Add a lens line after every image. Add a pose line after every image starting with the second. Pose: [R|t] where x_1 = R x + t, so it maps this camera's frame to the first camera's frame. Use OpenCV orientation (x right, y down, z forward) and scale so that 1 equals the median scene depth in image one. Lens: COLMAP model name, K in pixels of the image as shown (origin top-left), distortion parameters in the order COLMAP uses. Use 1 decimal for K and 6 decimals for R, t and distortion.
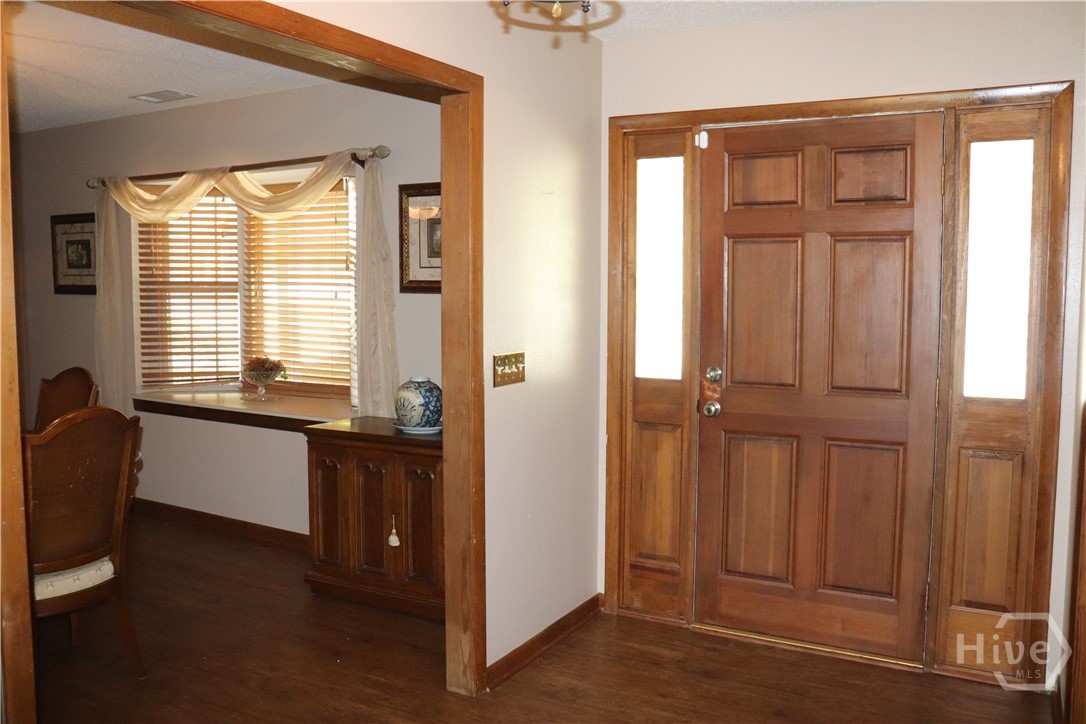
lens RADIAL K [[896.6, 0, 542.8], [0, 896.6, 355.2], [0, 0, 1]] dist [-0.175094, 0.156529]
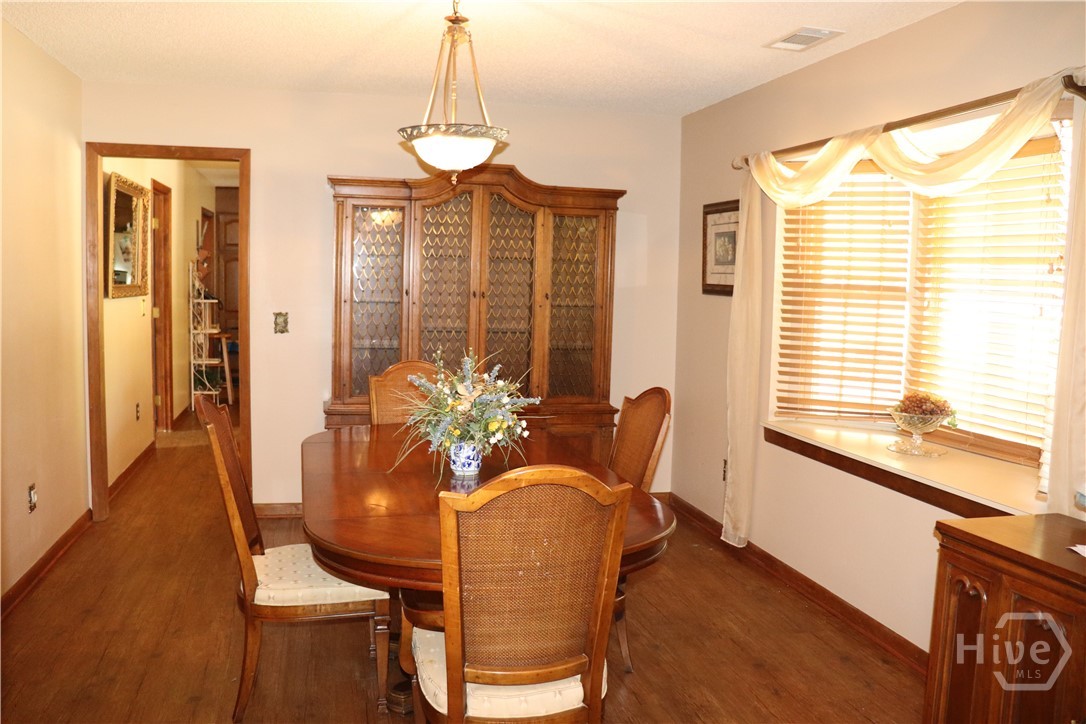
lens RADIAL K [[896.6, 0, 542.8], [0, 896.6, 355.2], [0, 0, 1]] dist [-0.175094, 0.156529]
pose [[0.686402, 0.074198, -0.723427, -0.030635], [-0.079896, 0.996454, 0.026393, -0.031951], [0.722820, 0.039683, 0.689896, 0.411856]]
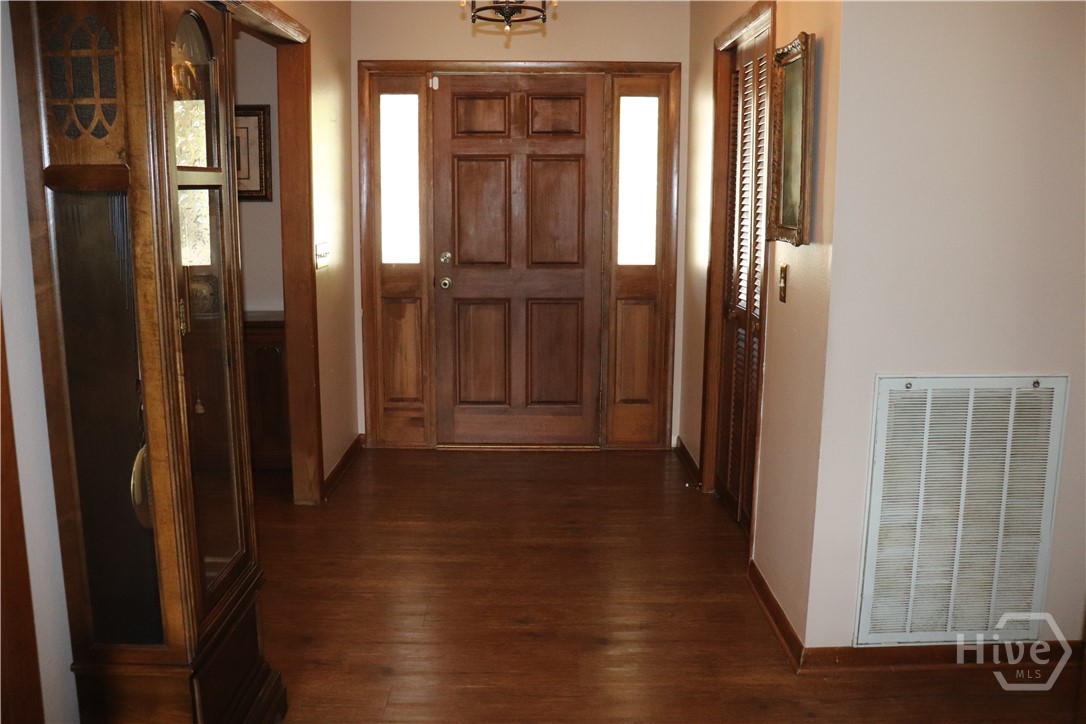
lens RADIAL K [[896.6, 0, 542.8], [0, 896.6, 355.2], [0, 0, 1]] dist [-0.175094, 0.156529]
pose [[0.865818, -0.082039, 0.493587, -0.342855], [0.035732, 0.994086, 0.102548, 0.032786], [-0.499081, -0.071151, 0.863629, -0.245356]]
